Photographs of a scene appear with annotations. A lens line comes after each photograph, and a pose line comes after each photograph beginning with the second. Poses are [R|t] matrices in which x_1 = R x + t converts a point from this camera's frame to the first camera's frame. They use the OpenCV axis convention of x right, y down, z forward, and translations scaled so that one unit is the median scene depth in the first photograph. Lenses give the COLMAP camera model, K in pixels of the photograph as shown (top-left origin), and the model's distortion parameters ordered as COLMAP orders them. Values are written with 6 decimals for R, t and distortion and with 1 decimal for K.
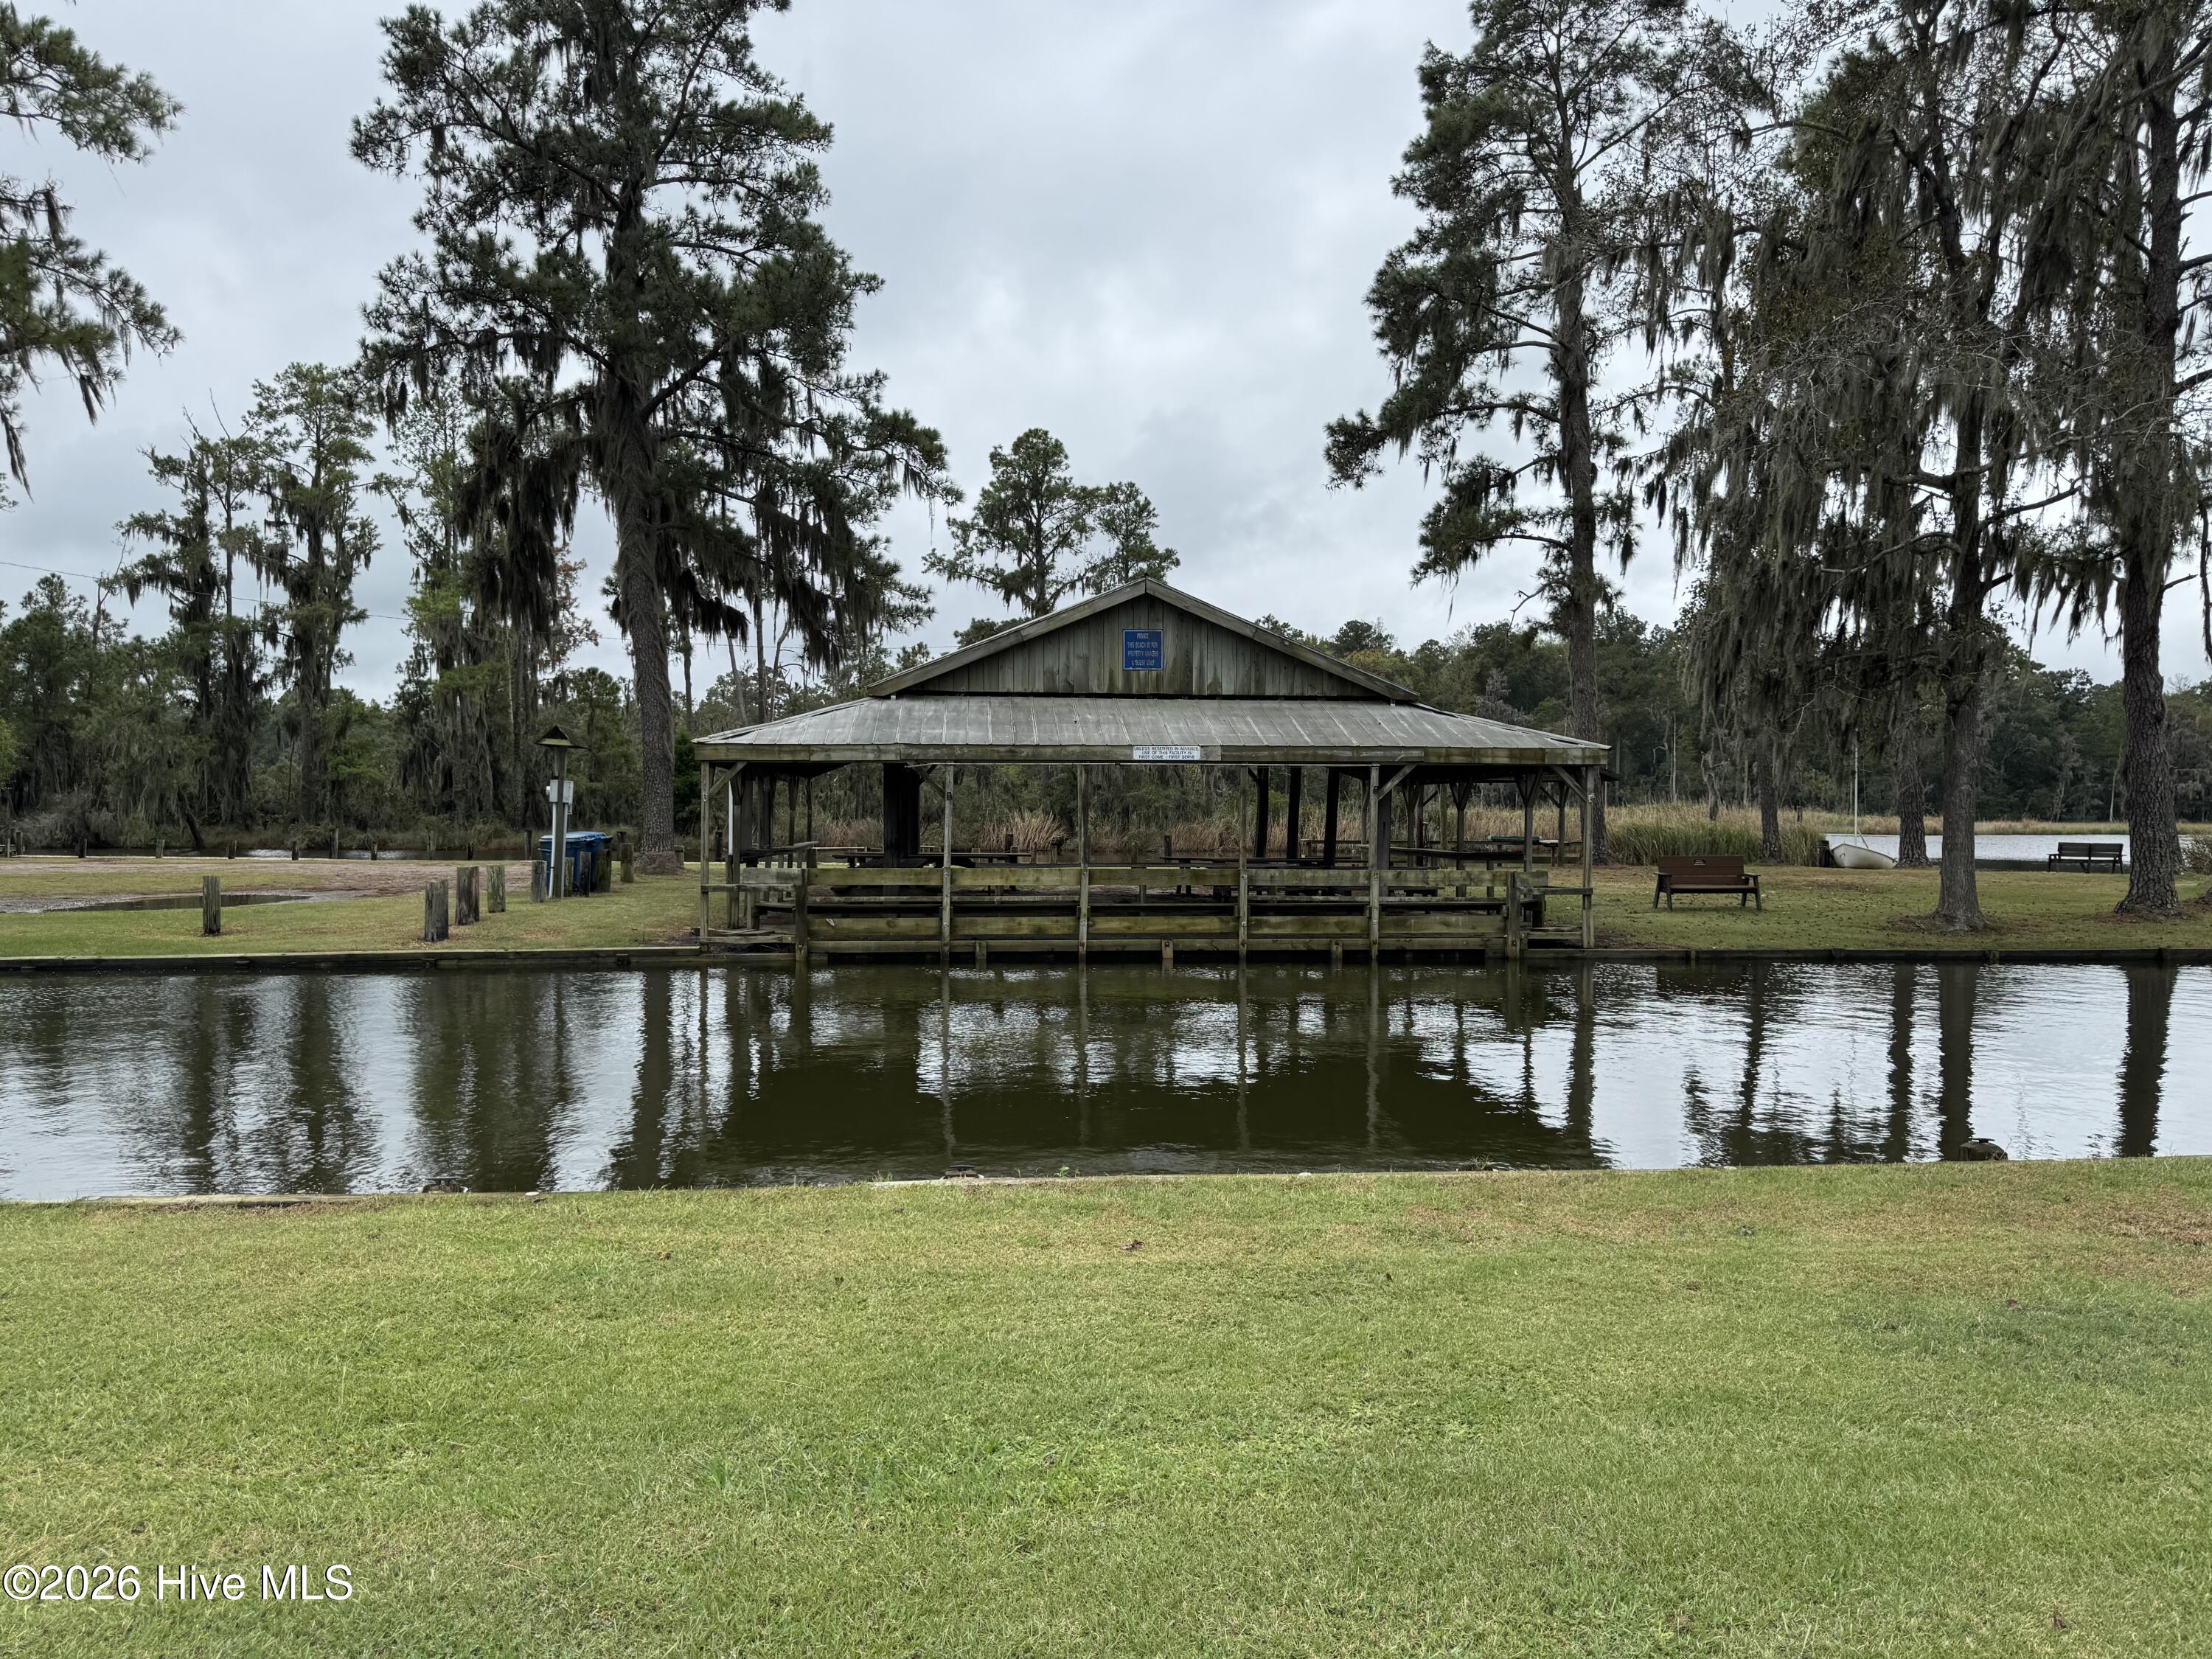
lens RADIAL K [[1557.4, 0, 1106.0], [0, 1557.4, 829.5], [0, 0, 1]] dist [-0.004780, -0.002196]
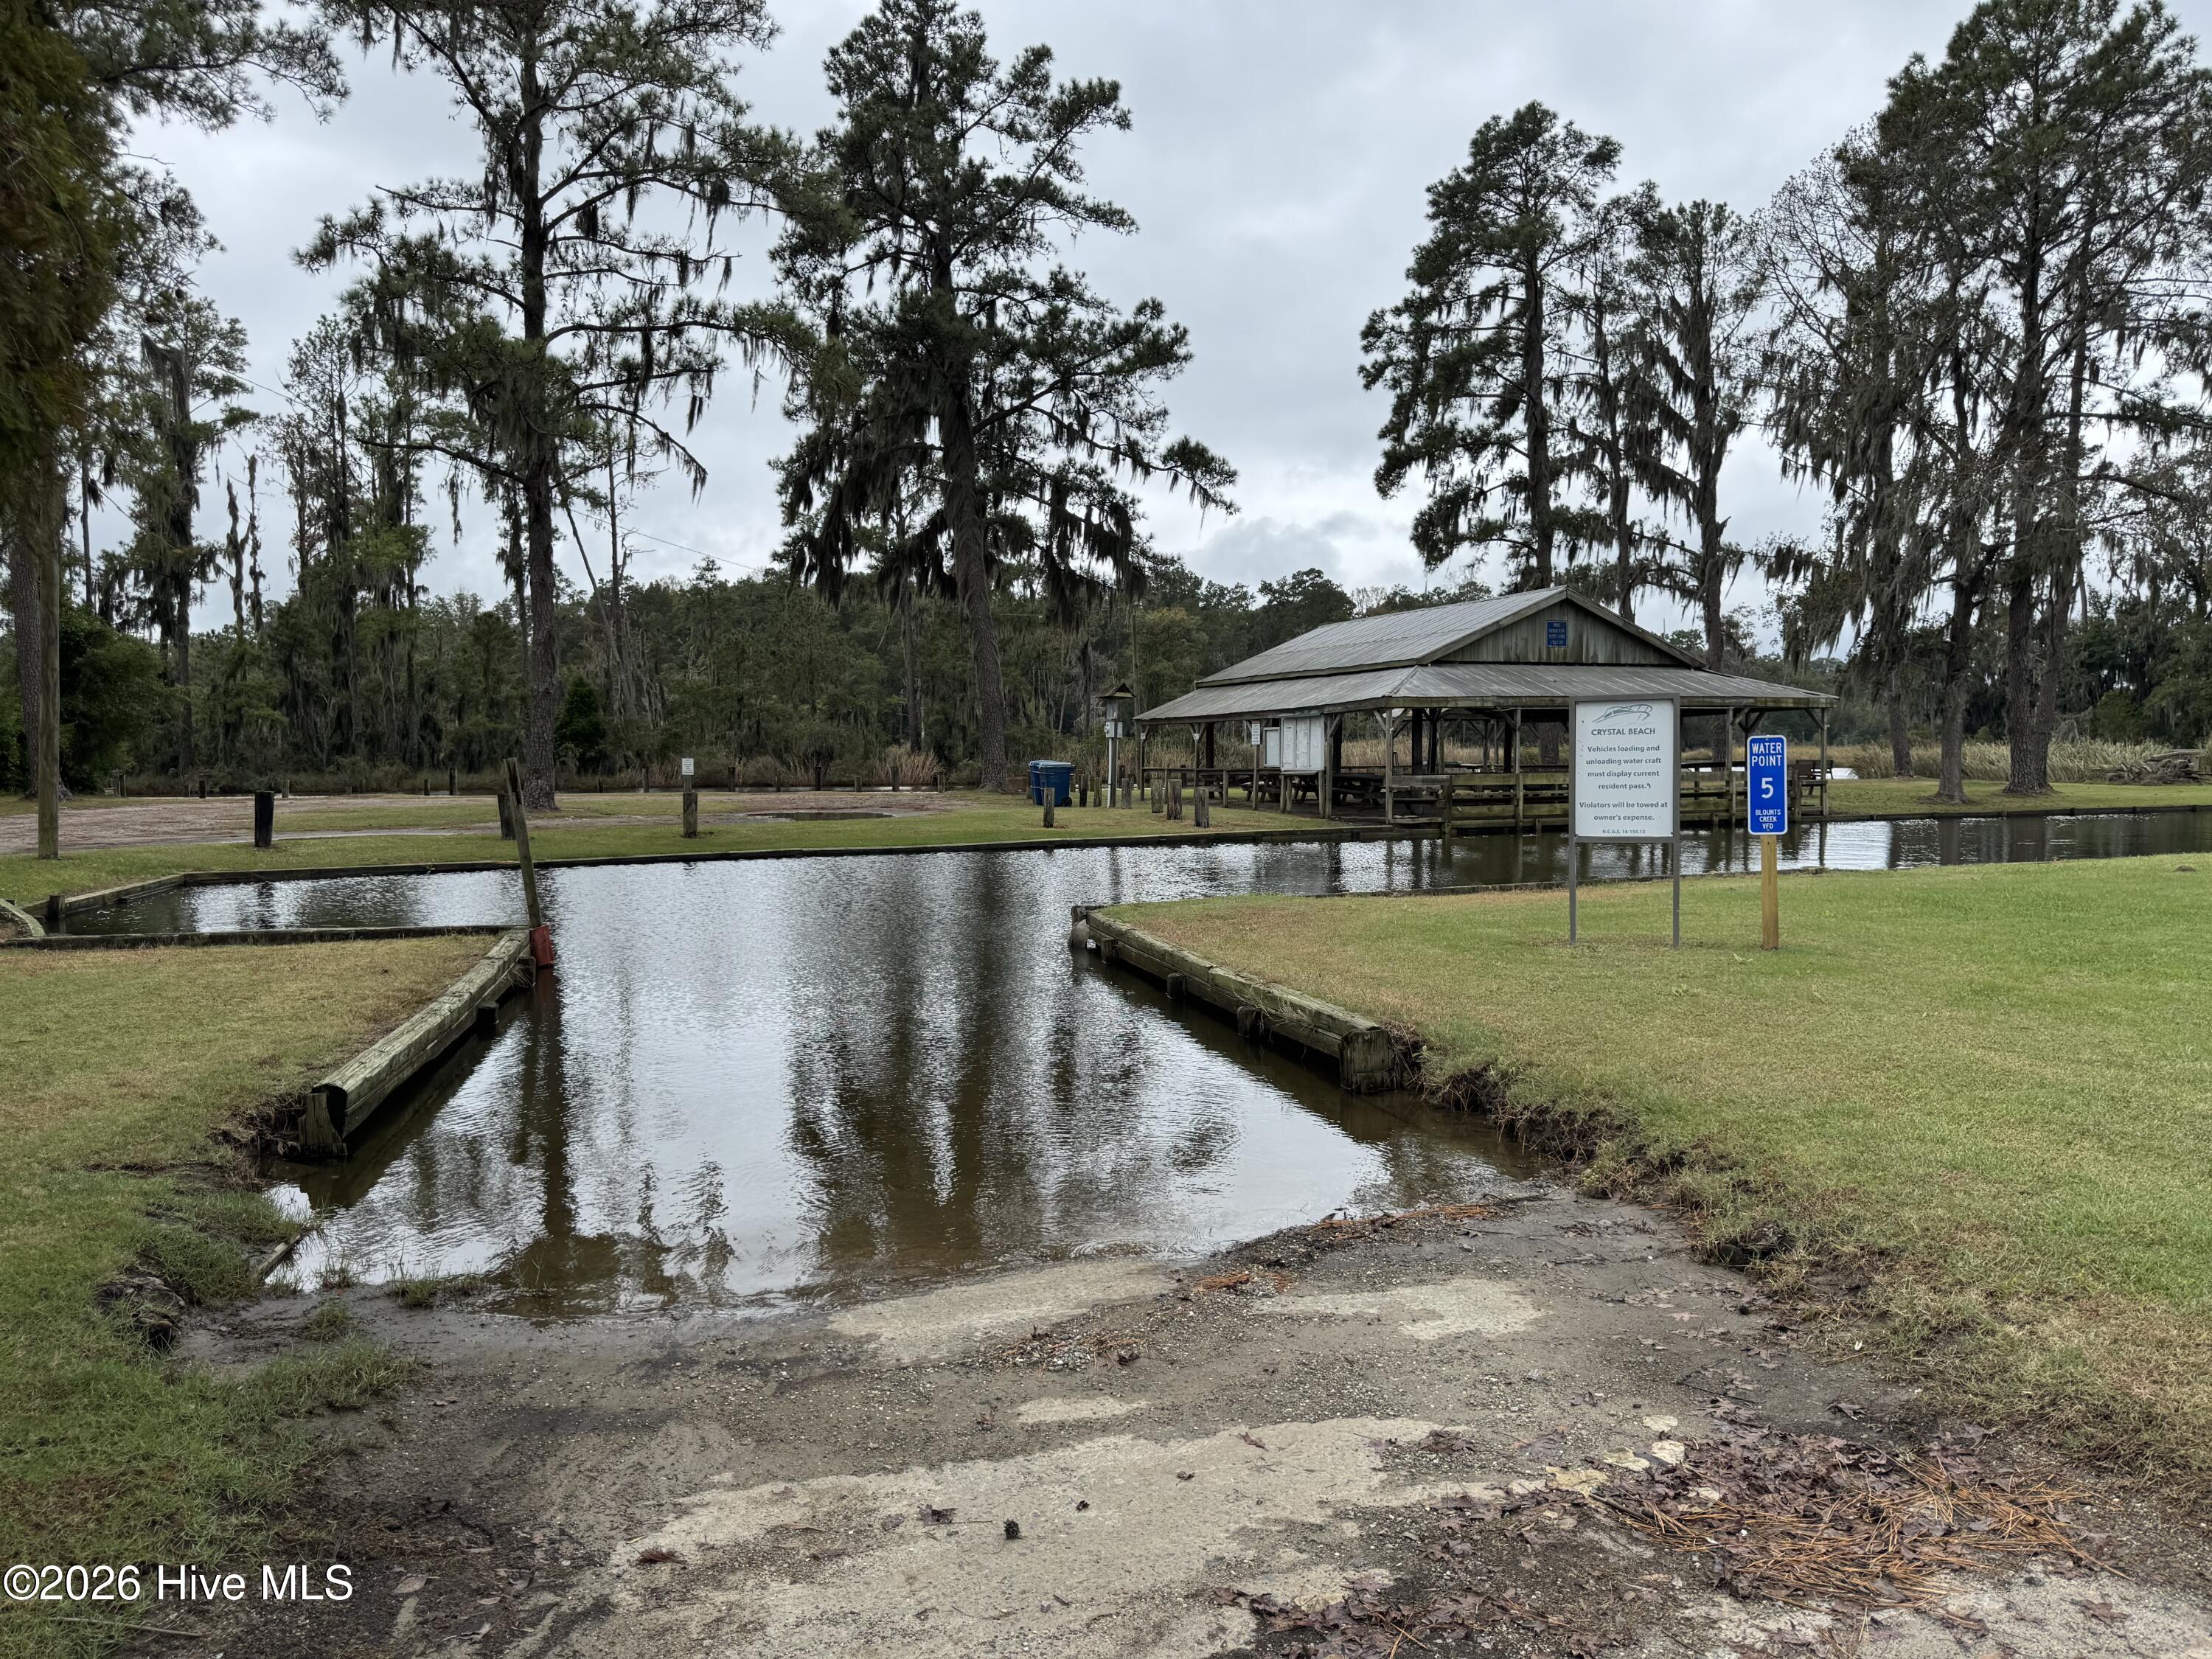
lens RADIAL K [[1557.4, 0, 1106.0], [0, 1557.4, 829.5], [0, 0, 1]] dist [-0.004780, -0.002196]
pose [[0.950698, -0.026076, 0.309019, -0.483139], [0.015150, 0.999174, 0.037706, 0.007232], [-0.309747, -0.031165, 0.950308, -0.188759]]
